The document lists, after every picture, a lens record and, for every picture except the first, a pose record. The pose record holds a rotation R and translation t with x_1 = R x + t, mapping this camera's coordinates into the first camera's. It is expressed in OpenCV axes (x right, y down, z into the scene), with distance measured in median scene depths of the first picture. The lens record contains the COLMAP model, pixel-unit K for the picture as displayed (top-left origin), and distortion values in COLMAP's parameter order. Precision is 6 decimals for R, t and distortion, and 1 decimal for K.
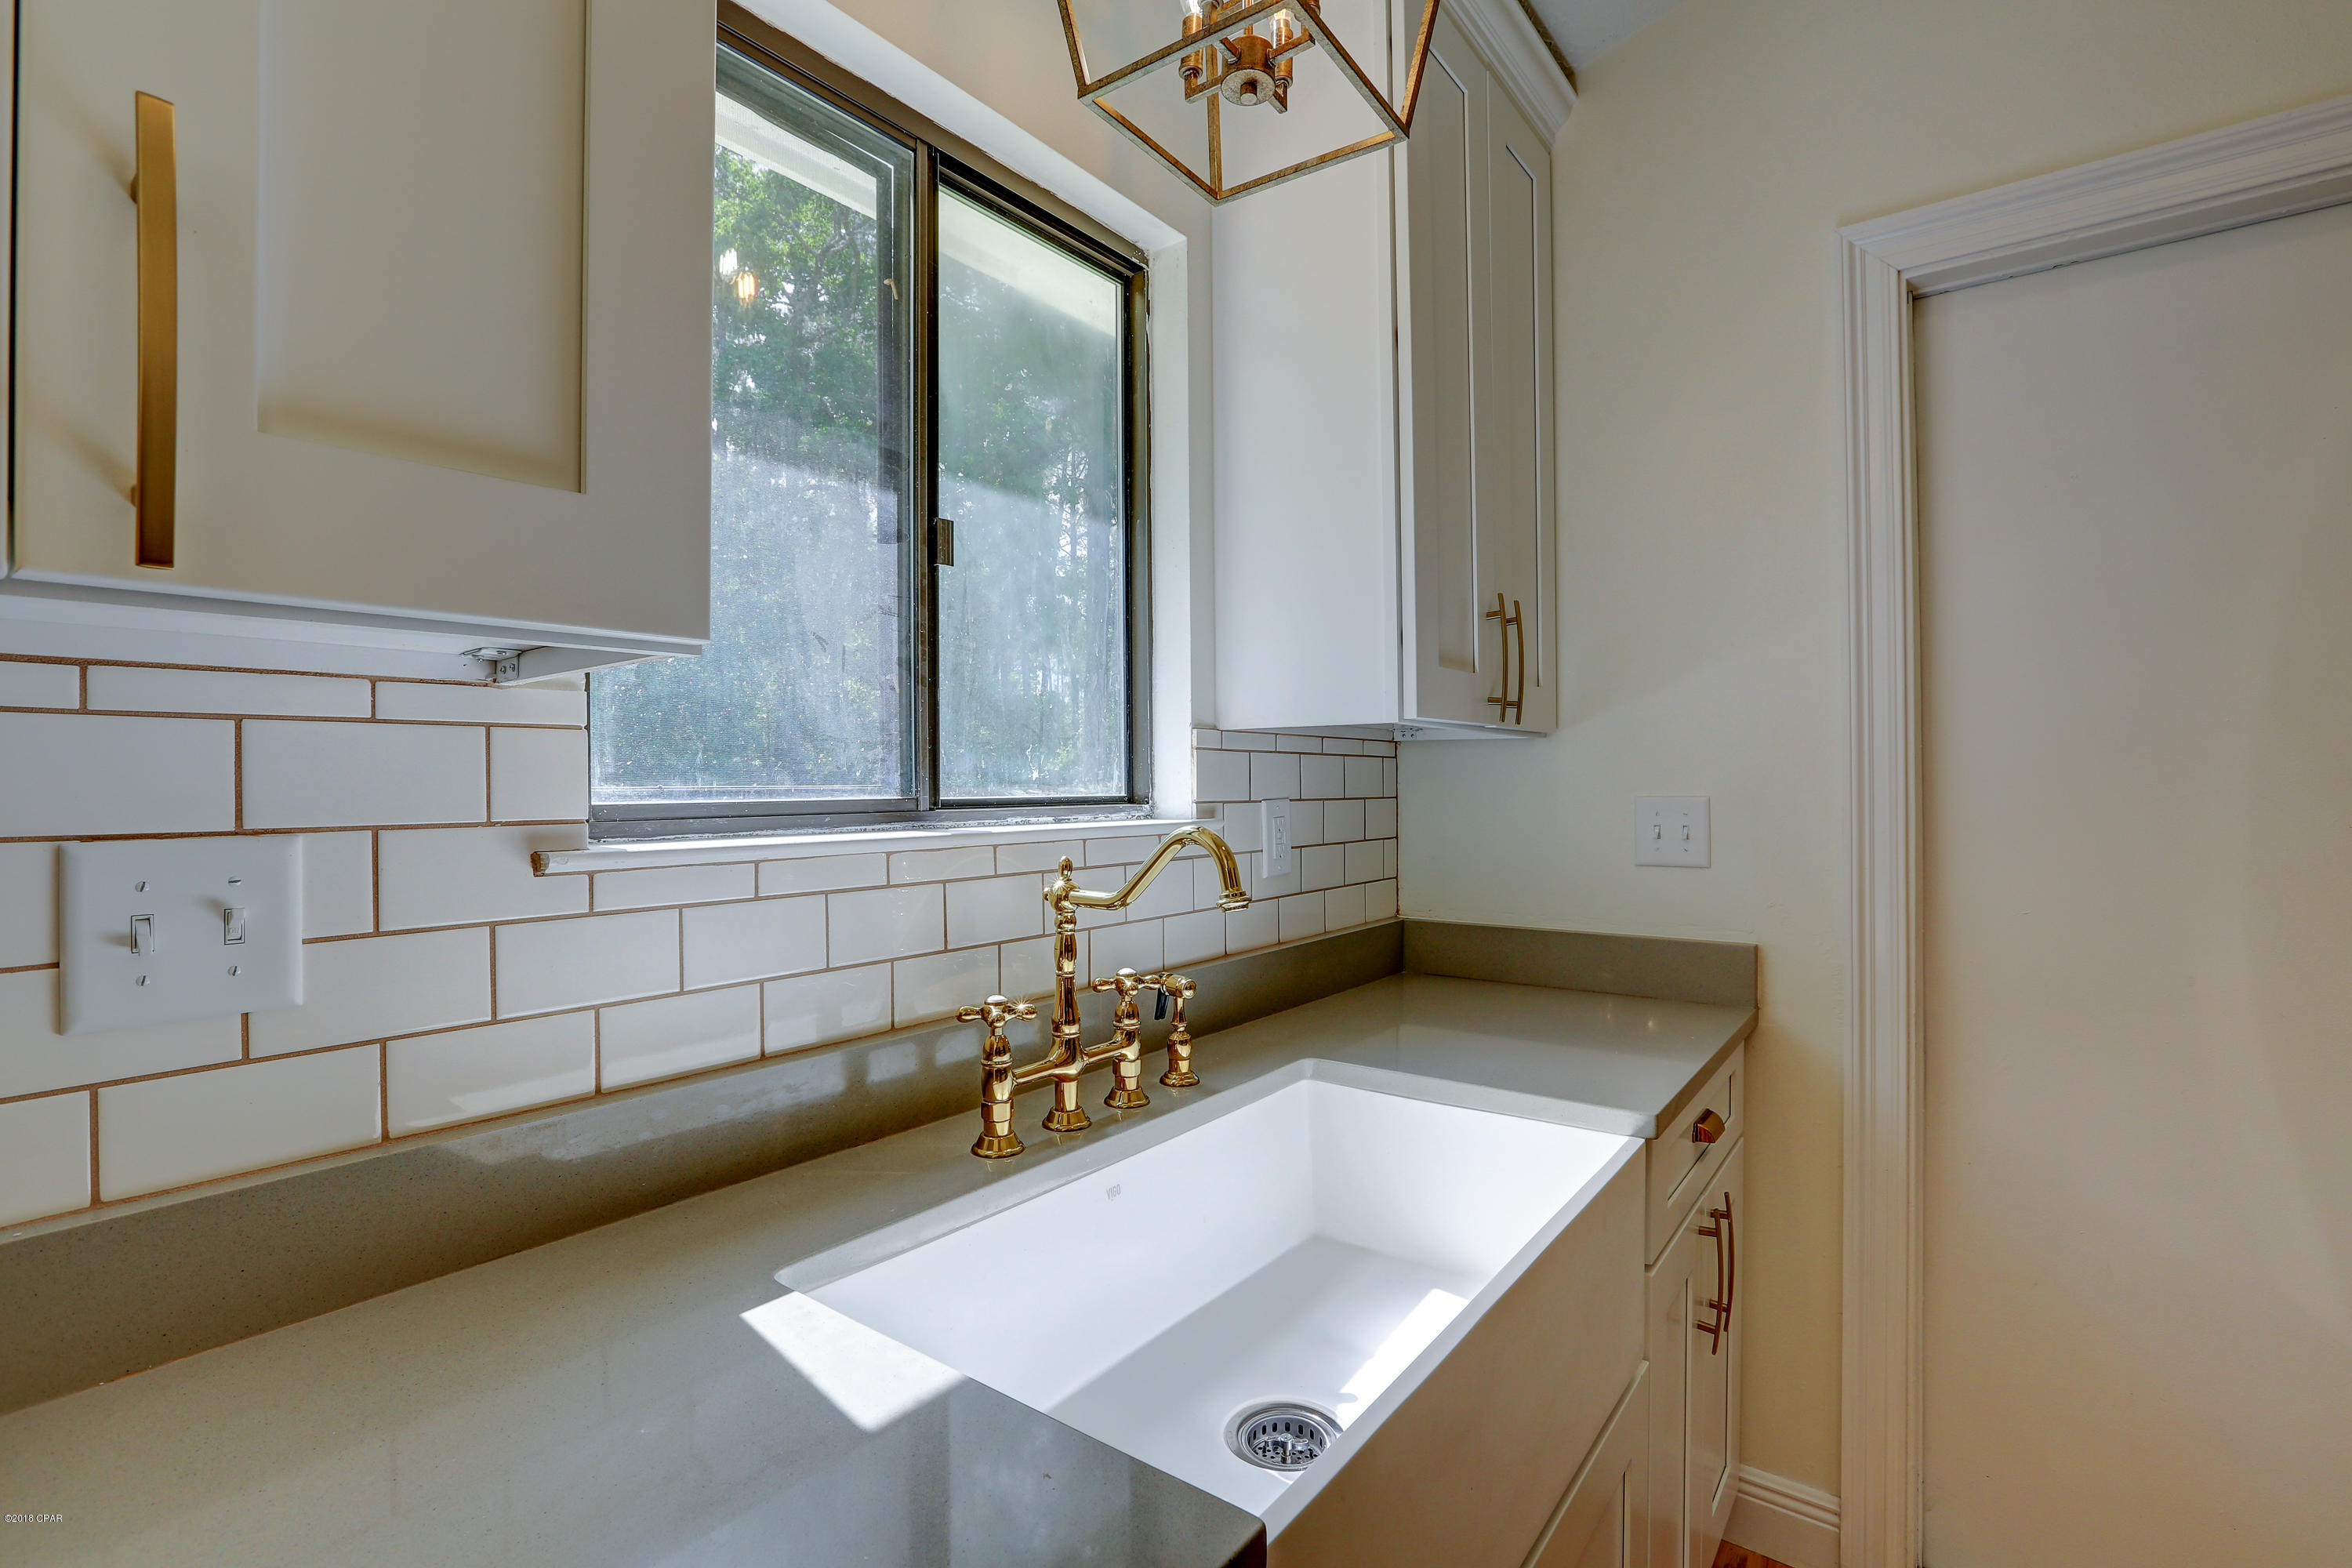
lens RADIAL K [[1068.2, 0, 1173.5], [0, 1068.2, 781.2], [0, 0, 1]] dist [-0.058475, 0.021945]
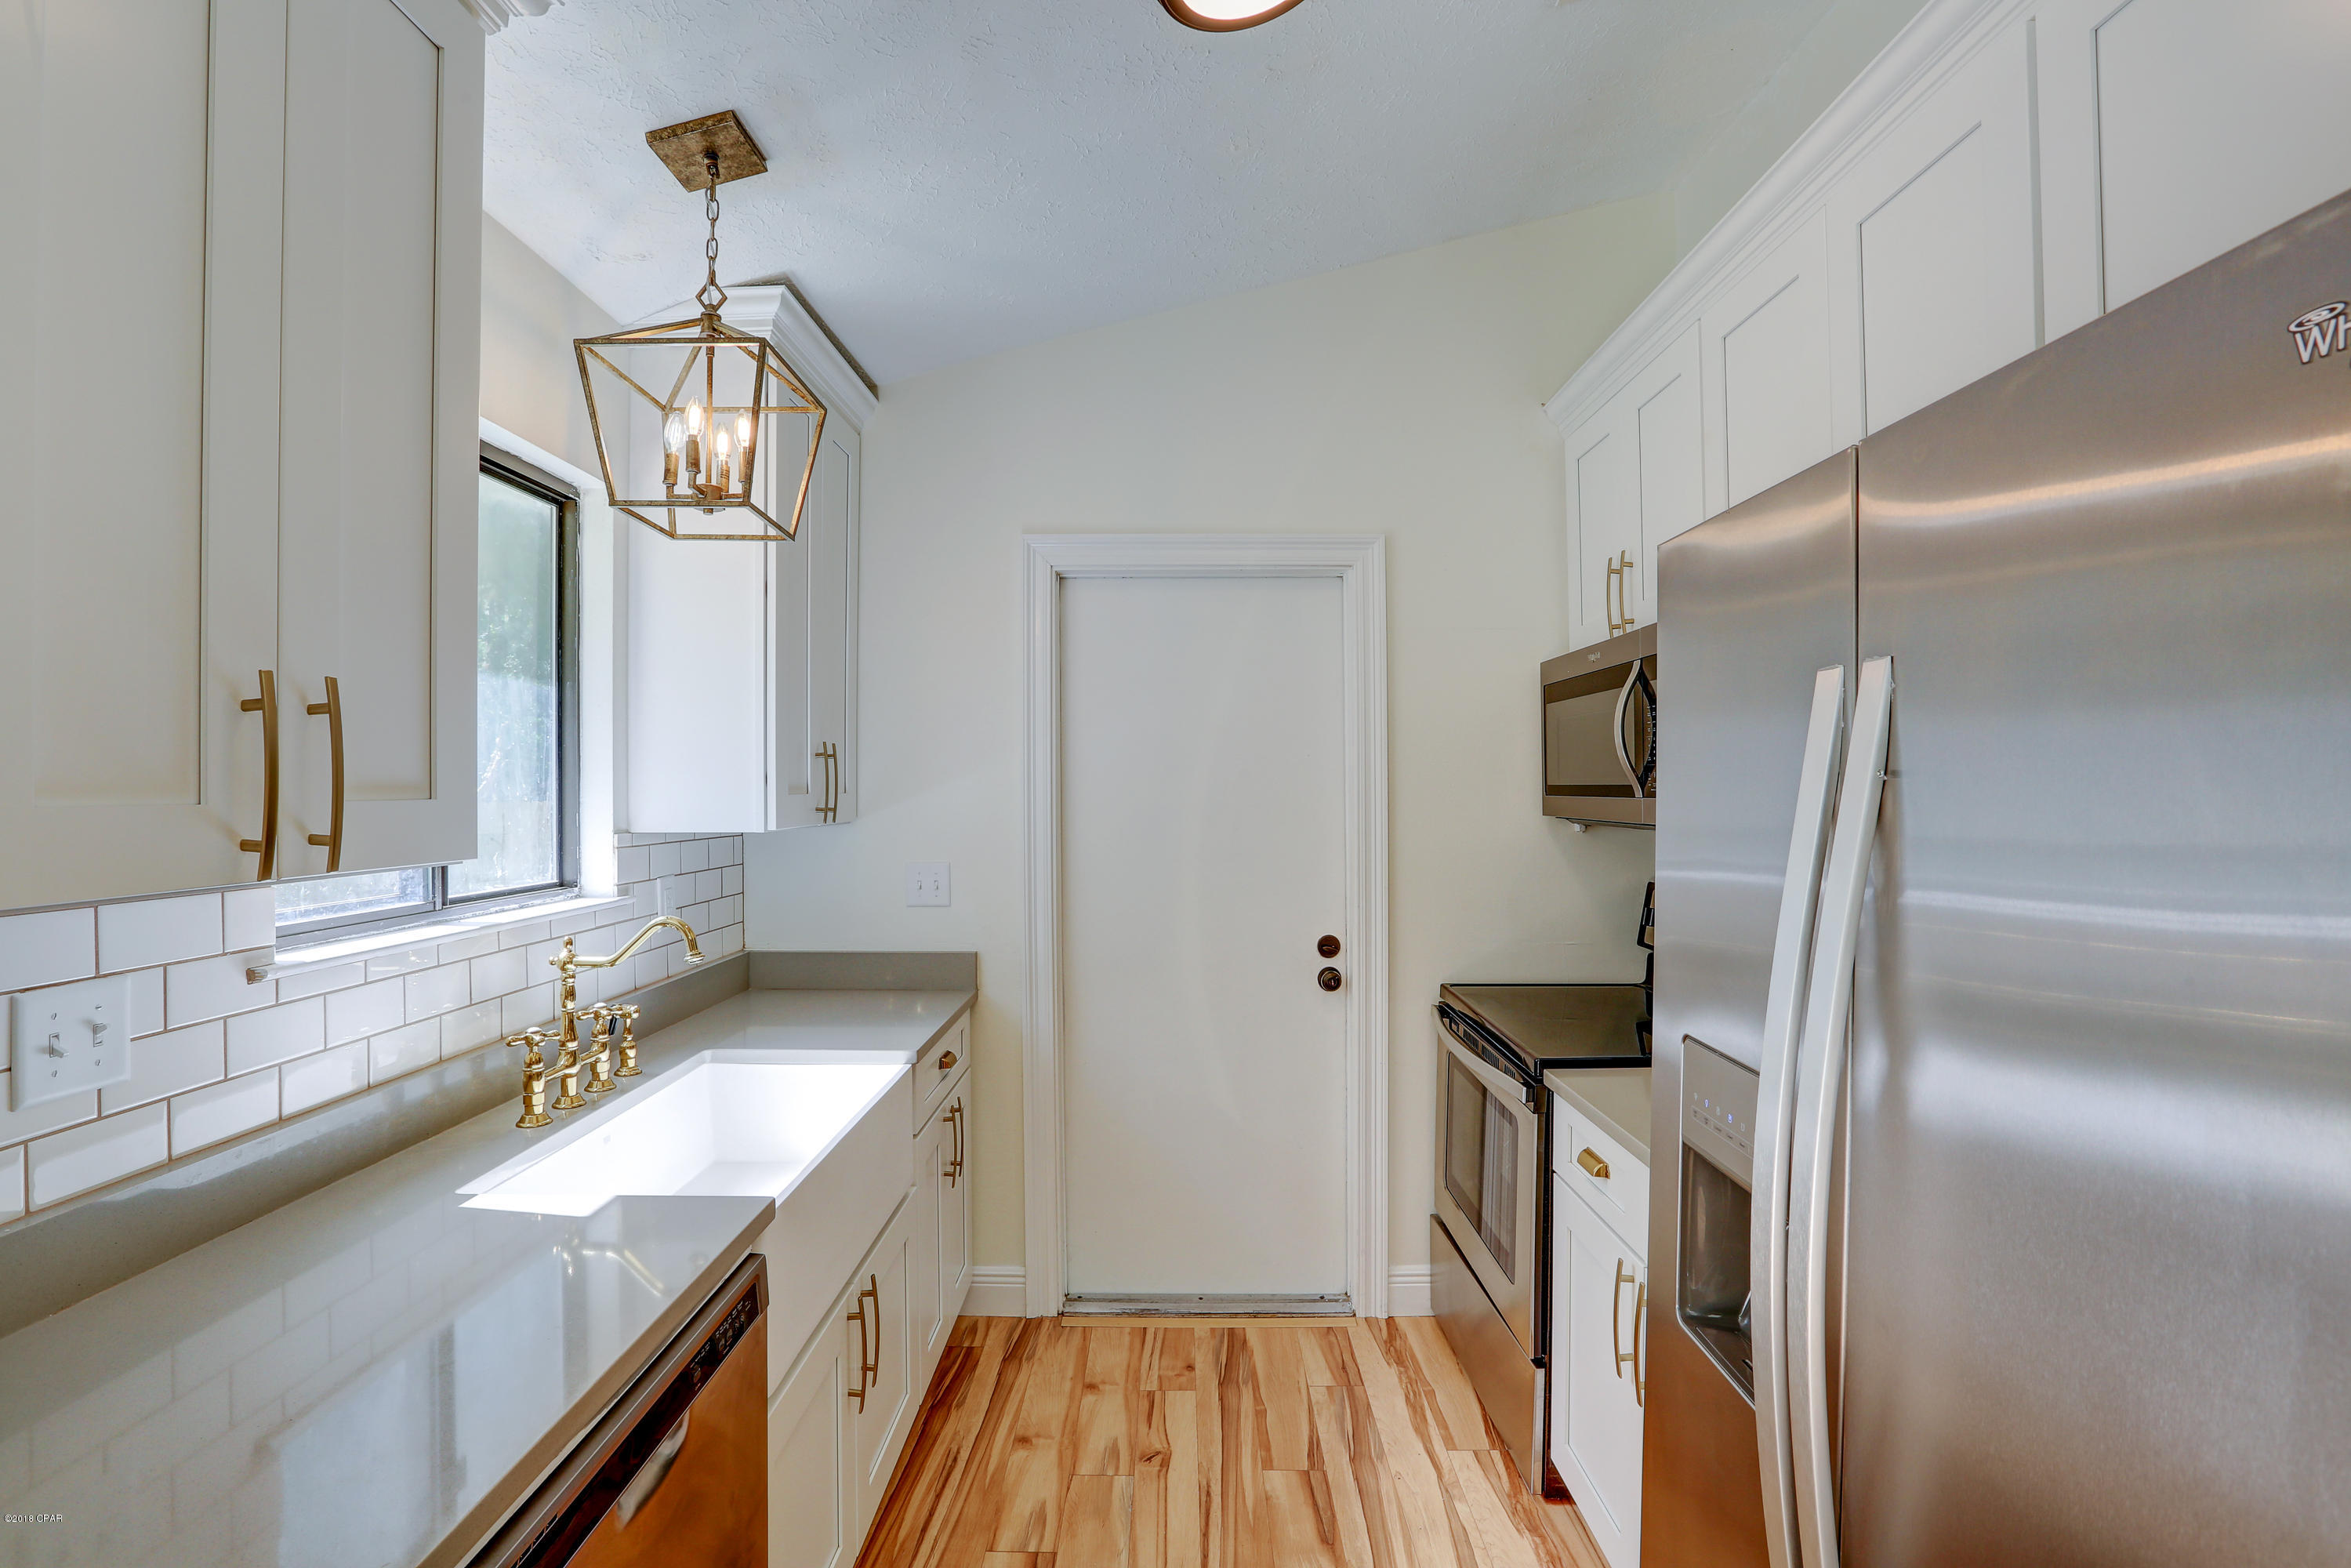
lens RADIAL K [[1067.8, 0, 1173.0], [0, 1067.8, 781.2], [0, 0, 1]] dist [-0.058475, 0.021945]
pose [[0.793612, 0.005526, 0.608399, -0.271359], [-0.001006, 0.999969, -0.007769, -0.120809], [-0.608423, 0.005554, 0.793594, -0.638589]]
